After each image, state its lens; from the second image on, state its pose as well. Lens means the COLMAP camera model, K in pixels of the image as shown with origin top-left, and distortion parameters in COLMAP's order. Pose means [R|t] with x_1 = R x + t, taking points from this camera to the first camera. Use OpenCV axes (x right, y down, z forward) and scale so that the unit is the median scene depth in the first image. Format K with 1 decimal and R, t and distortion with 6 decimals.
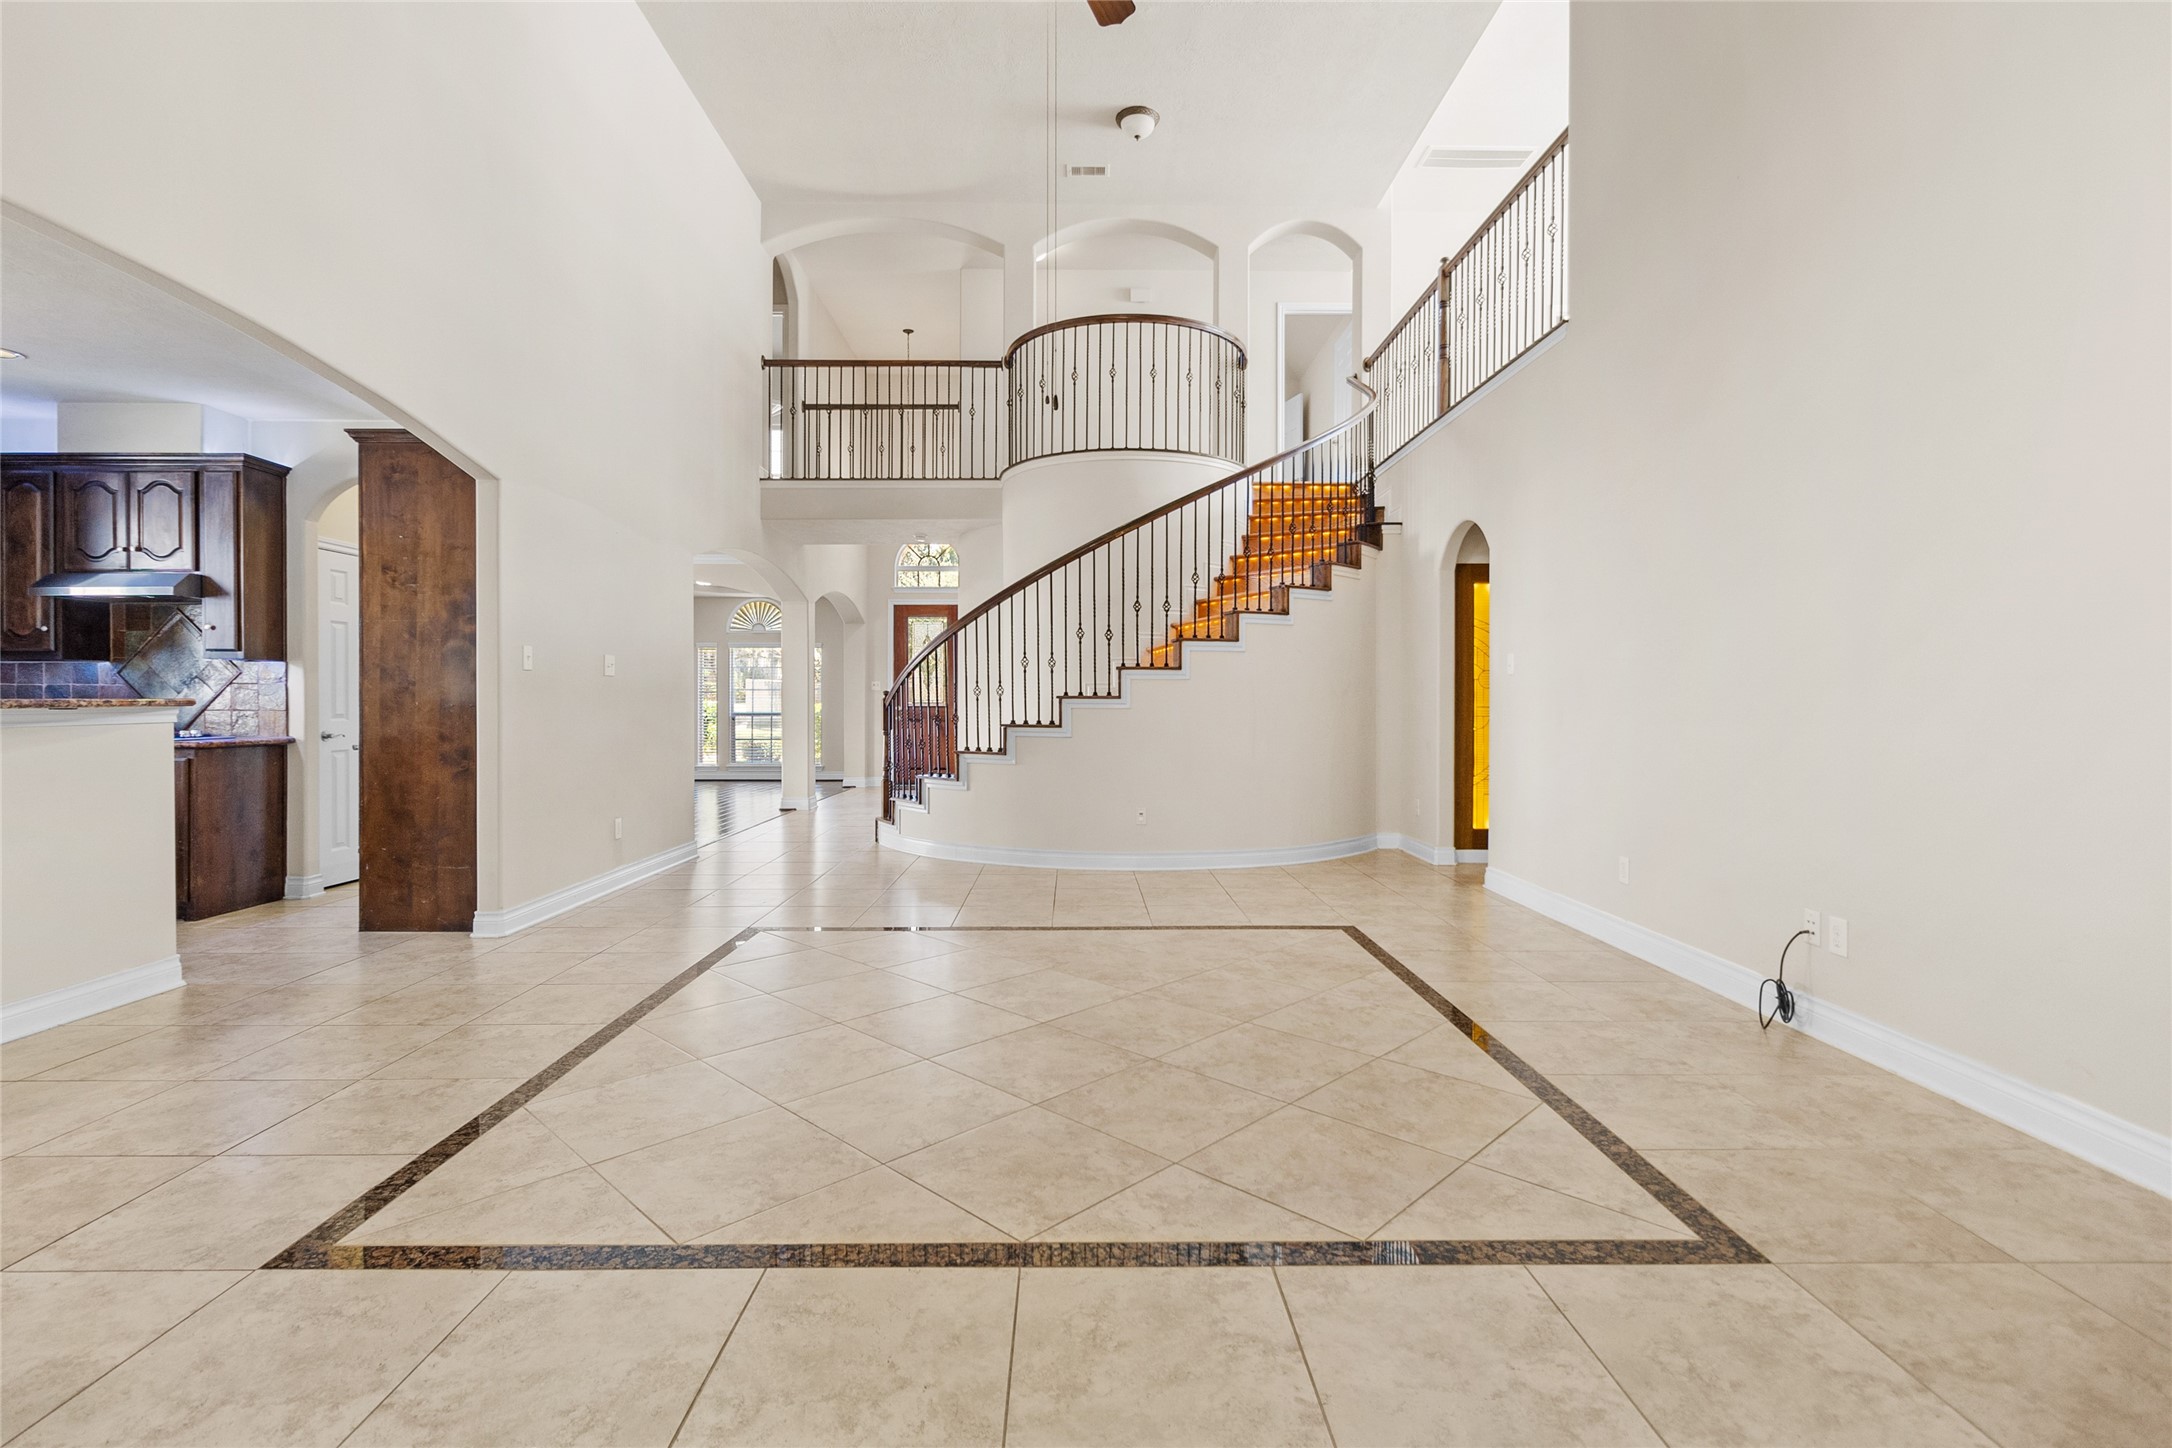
lens RADIAL K [[1013.3, 0, 1089.5], [0, 1013.3, 714.0], [0, 0, 1]] dist [-0.000125, 0.001336]
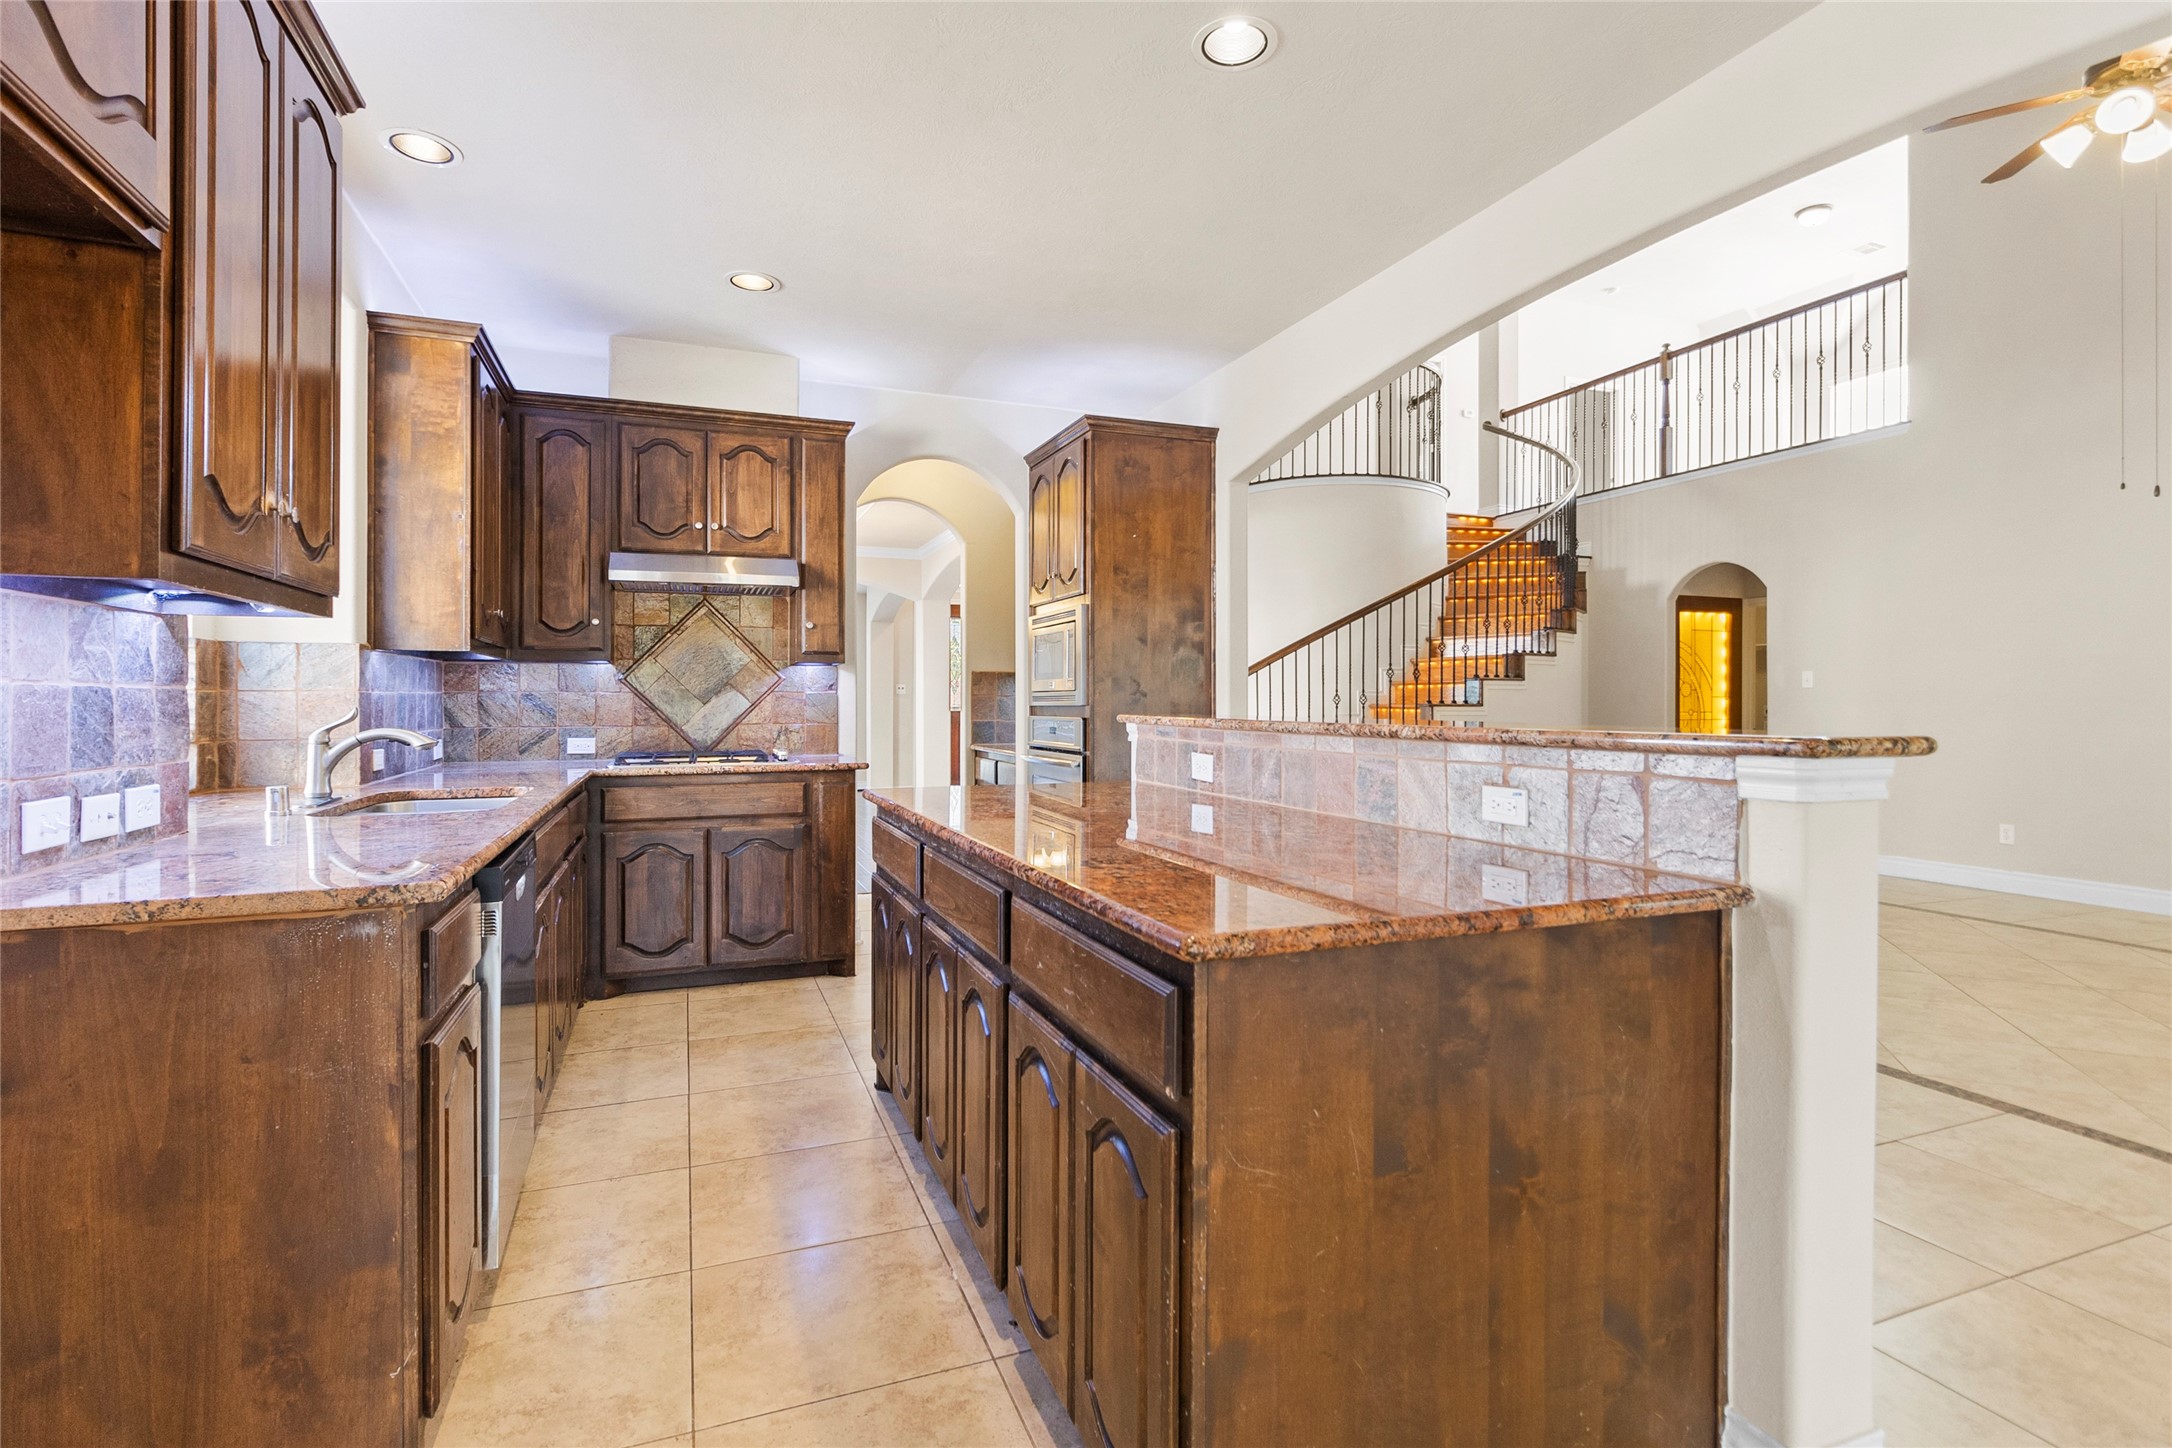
lens RADIAL K [[1013.3, 0, 1124.1], [0, 1013.3, 695.4], [0, 0, 1]] dist [-0.000125, 0.001336]
pose [[0.925707, -0.002682, 0.378232, -0.939018], [0.007087, 0.999922, -0.010256, -0.017970], [-0.378175, 0.012175, 0.925654, 0.133756]]
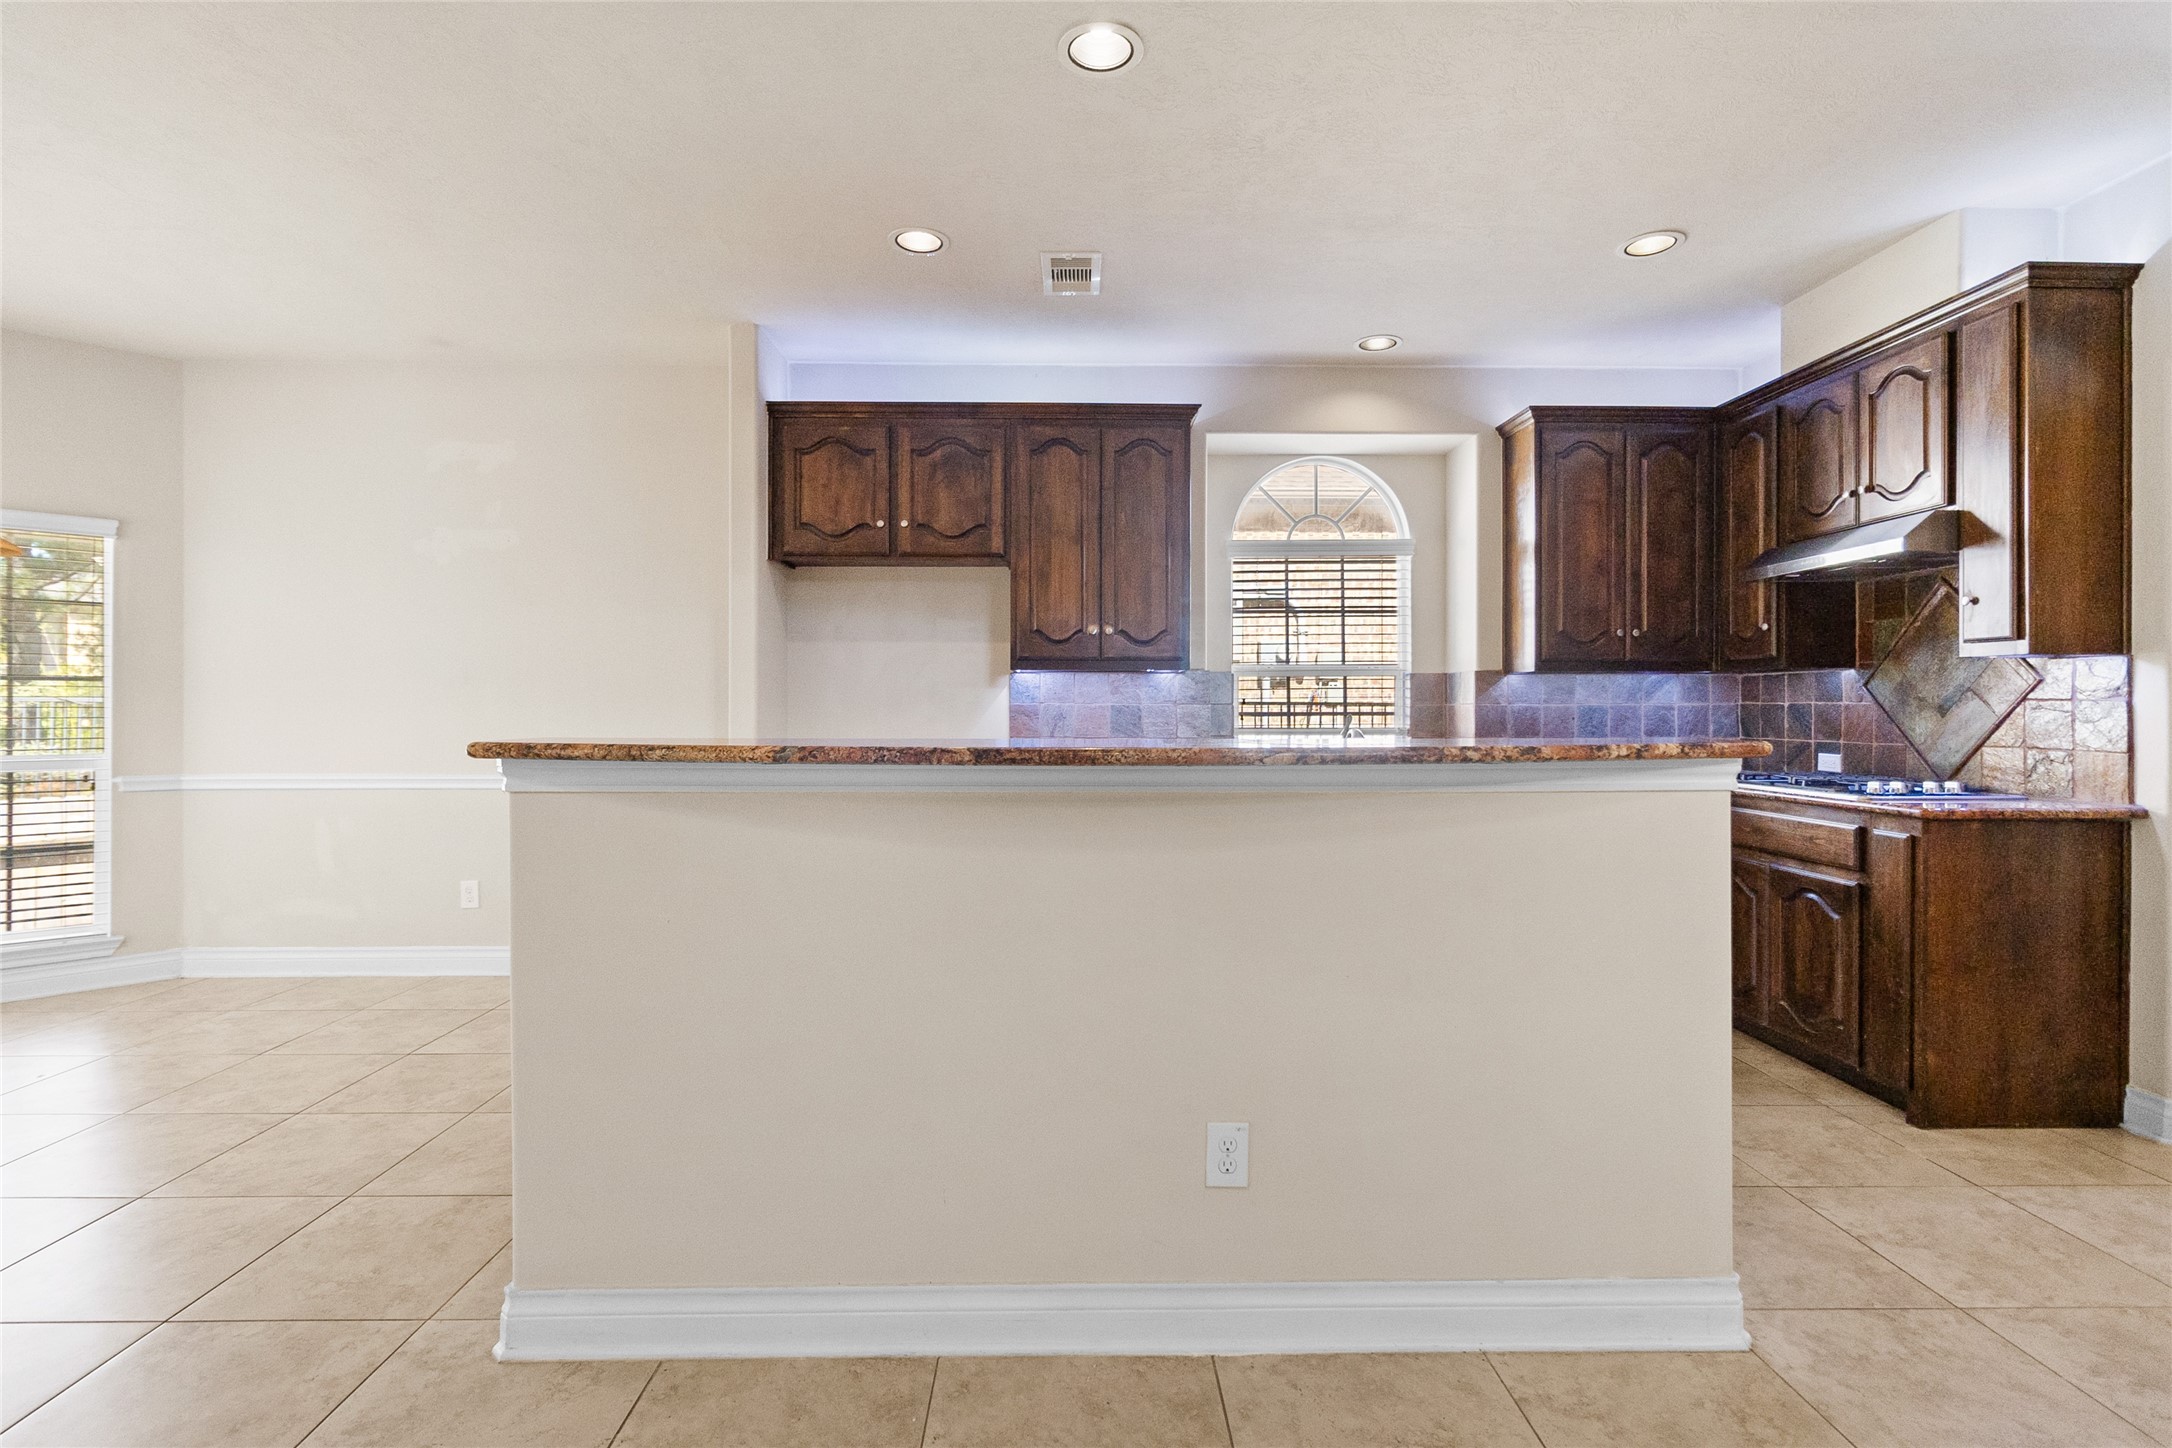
lens RADIAL K [[1013.3, 0, 1074.0], [0, 1013.3, 706.8], [0, 0, 1]] dist [-0.000125, 0.001336]
pose [[0.002425, -0.000755, -0.999997, -0.308387], [-0.009745, 0.999952, -0.000778, -0.021893], [0.999950, 0.009747, 0.002417, 0.503213]]
